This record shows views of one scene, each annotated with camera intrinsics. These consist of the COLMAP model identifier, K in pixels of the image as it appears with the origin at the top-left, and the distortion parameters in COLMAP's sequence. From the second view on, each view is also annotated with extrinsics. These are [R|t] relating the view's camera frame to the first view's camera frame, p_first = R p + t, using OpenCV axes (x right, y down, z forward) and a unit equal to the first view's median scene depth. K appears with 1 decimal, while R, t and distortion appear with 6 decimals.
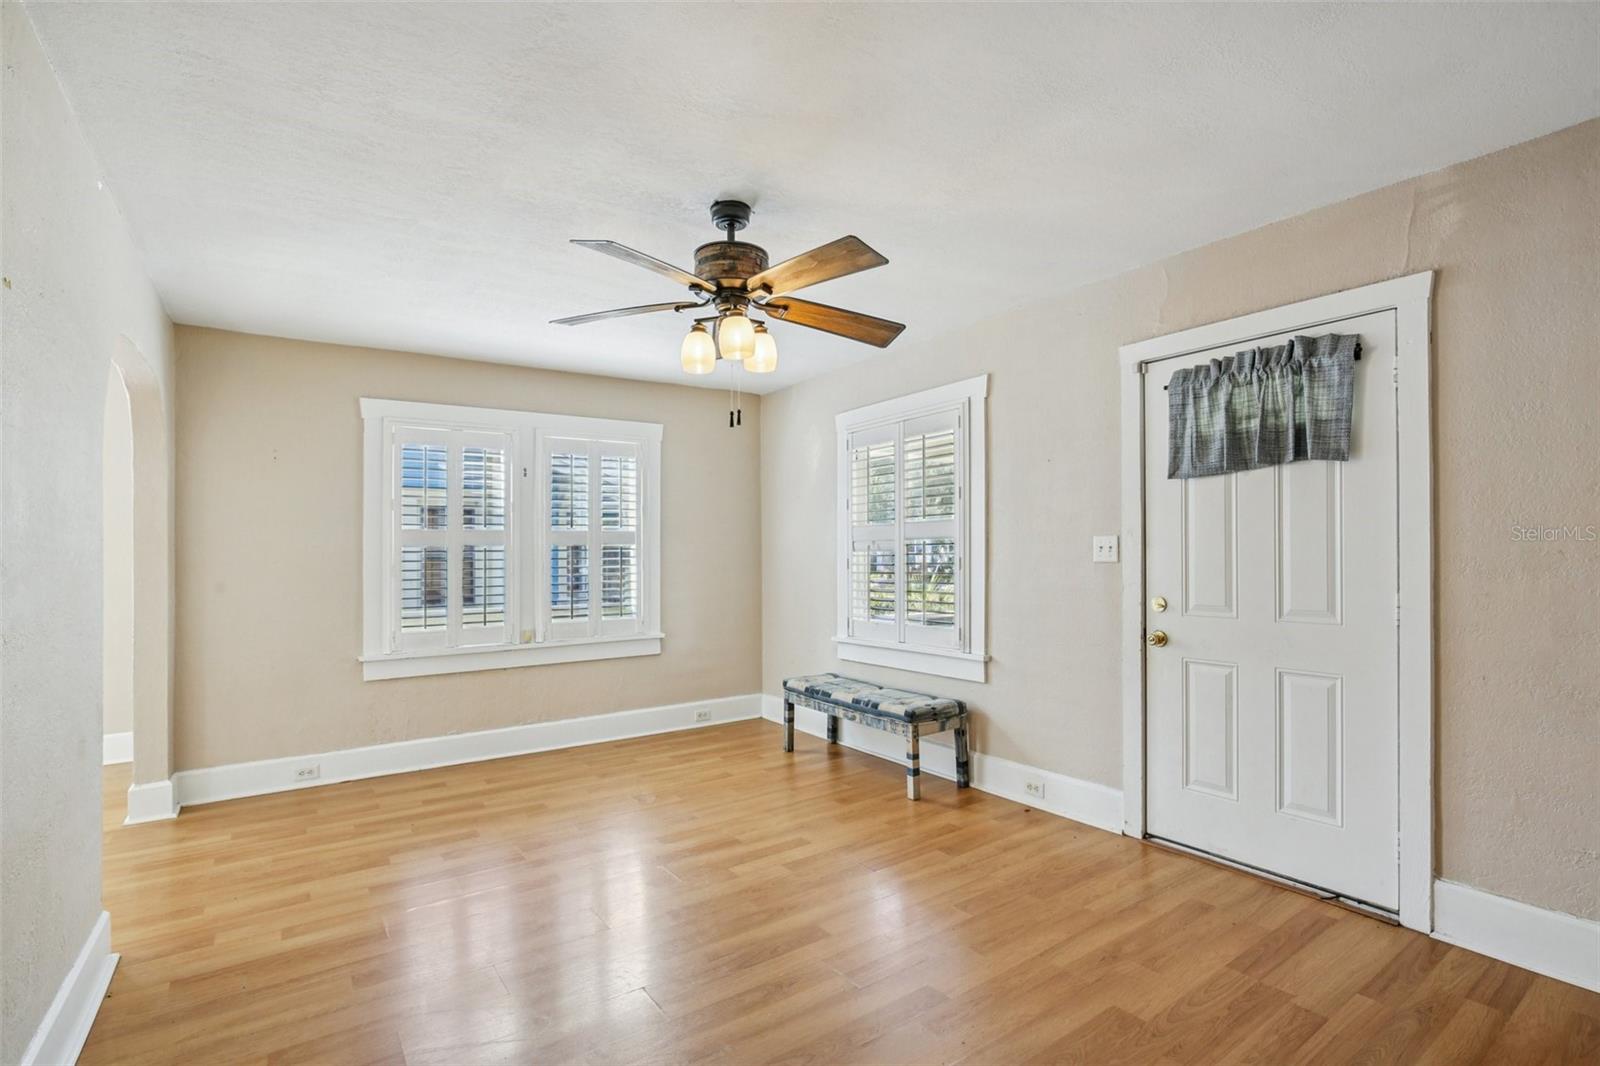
lens RADIAL K [[737.3, 0, 804.0], [0, 737.3, 550.0], [0, 0, 1]] dist [-0.029400, 0.000308]
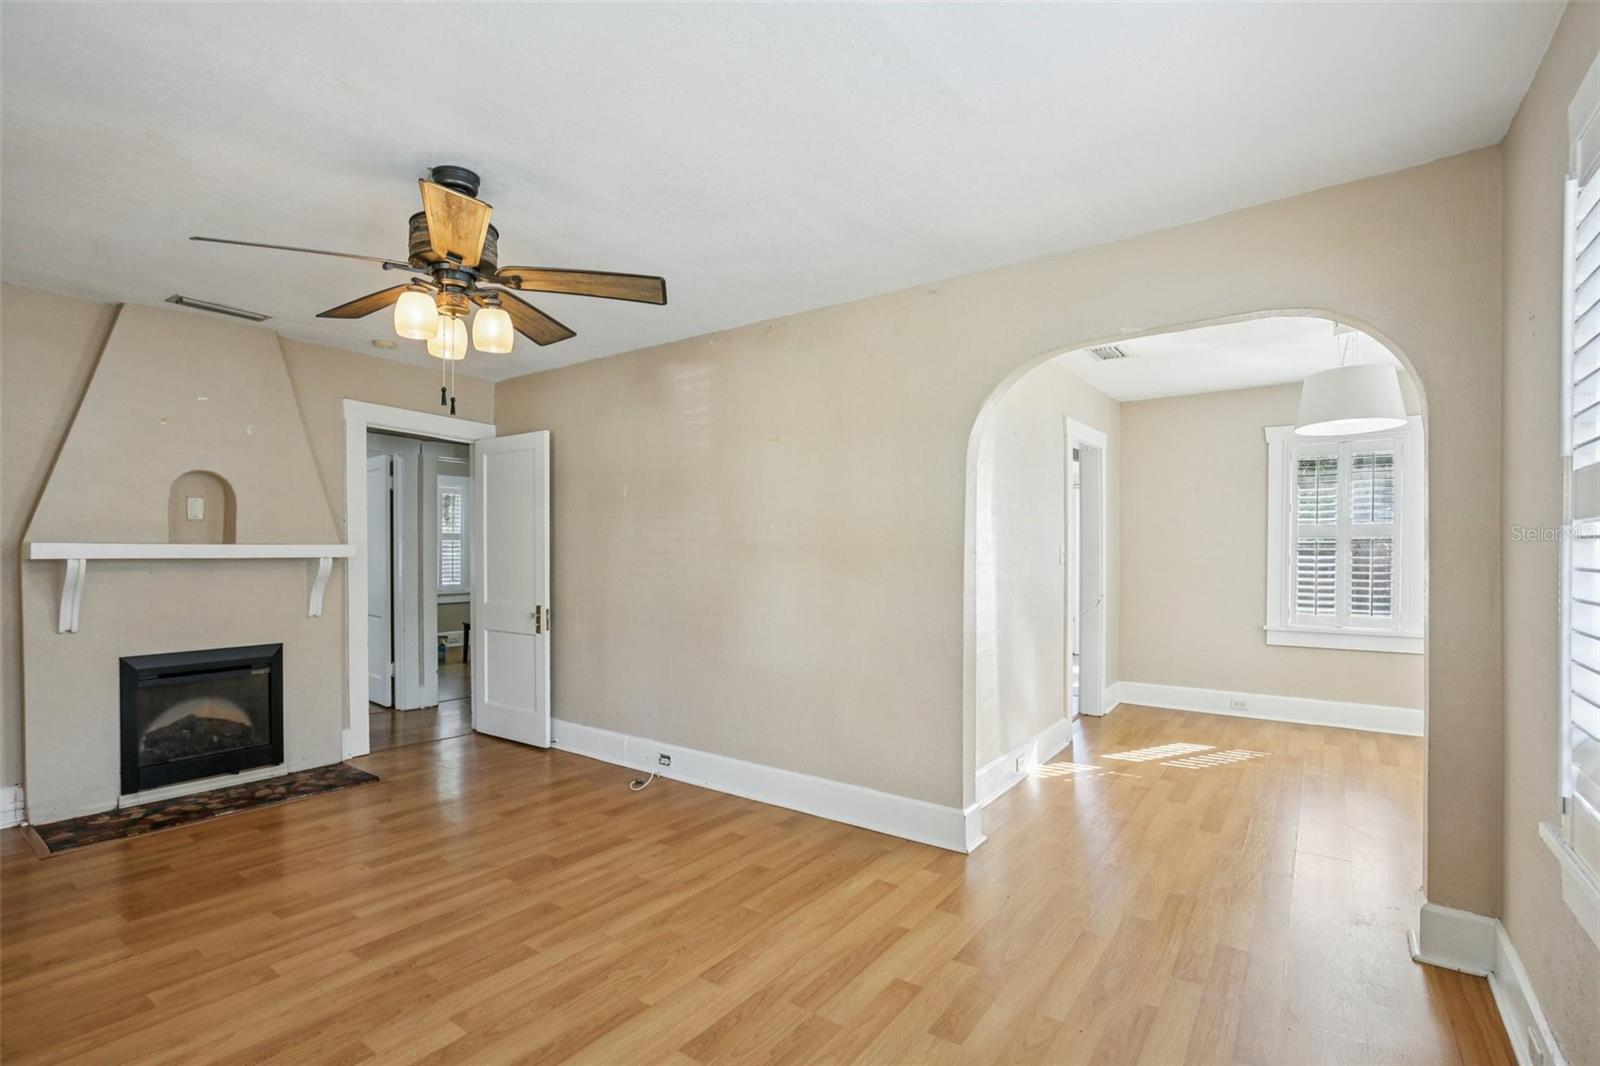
lens RADIAL K [[757.4, 0, 790.6], [0, 757.4, 549.5], [0, 0, 1]] dist [-0.030393, 0.000420]
pose [[-0.949756, 0.009876, -0.312835, -0.138379], [0.010665, 0.999943, -0.000812, 0.003638], [0.312809, -0.004108, -0.949807, 1.367394]]
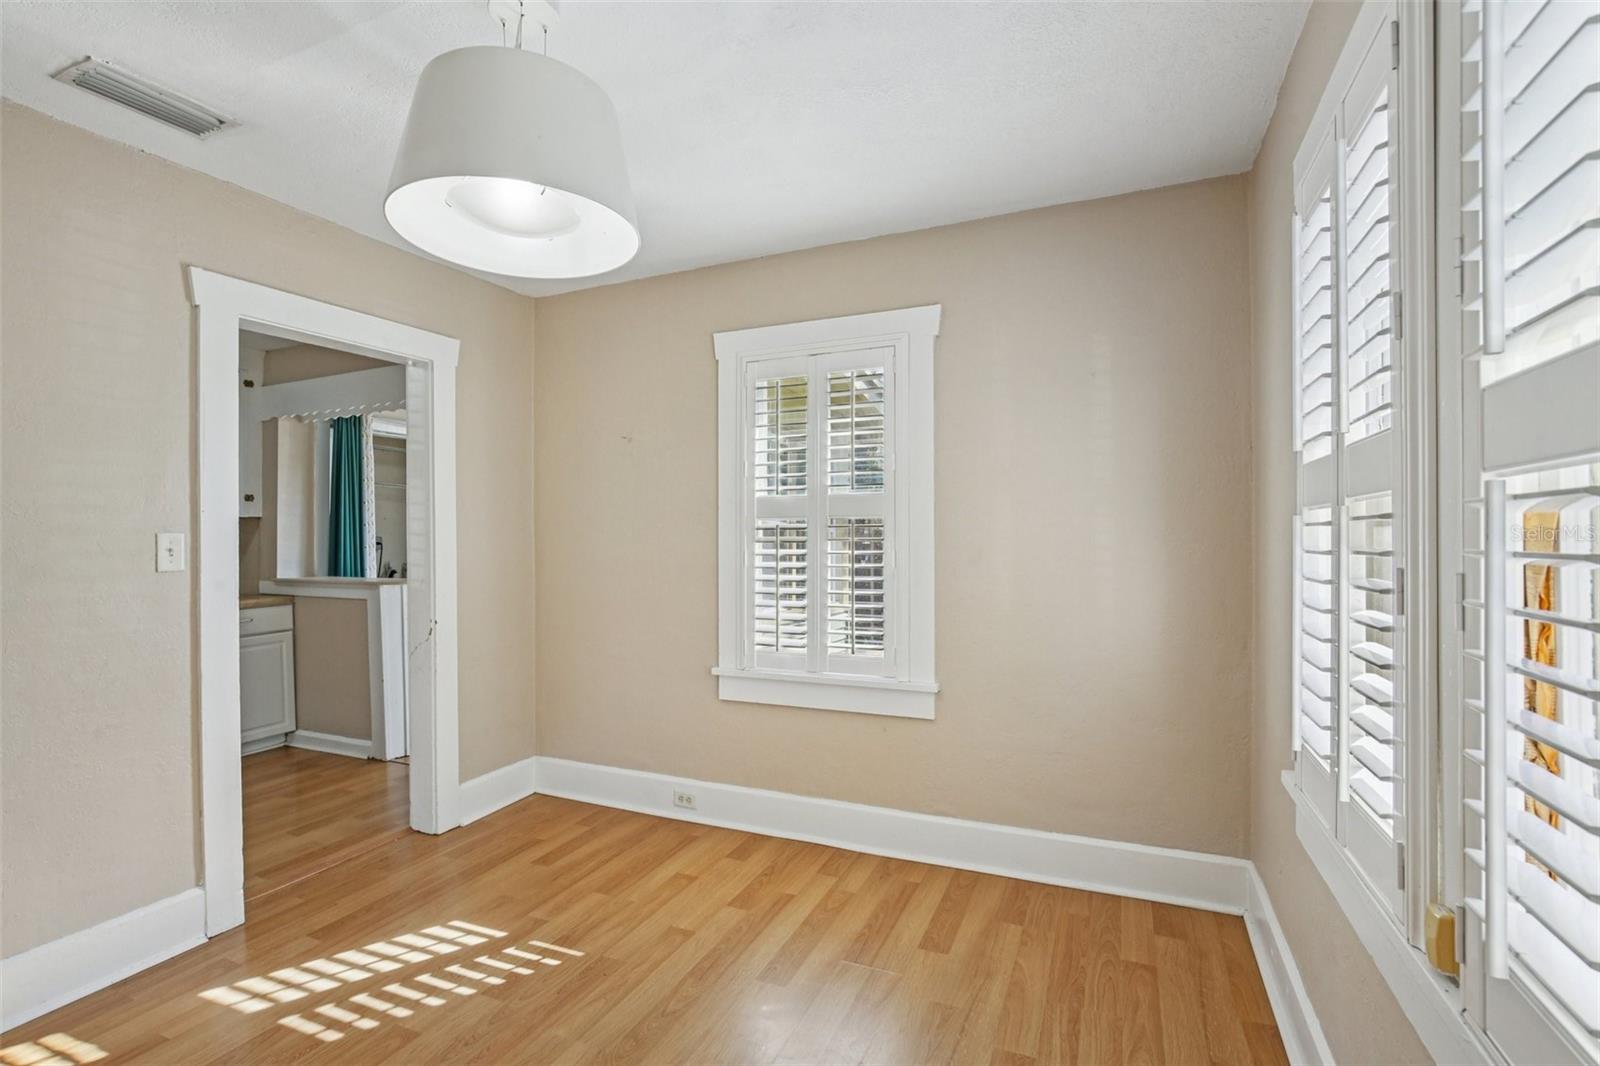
lens RADIAL K [[721.2, 0, 773.3], [0, 721.2, 533.9], [0, 0, 1]] dist [-0.020704, 0.000121]
pose [[-0.879904, 0.016698, -0.474858, -1.182473], [0.019511, 0.999809, -0.000996, 0.010609], [0.474751, -0.010142, -0.880062, 1.016491]]
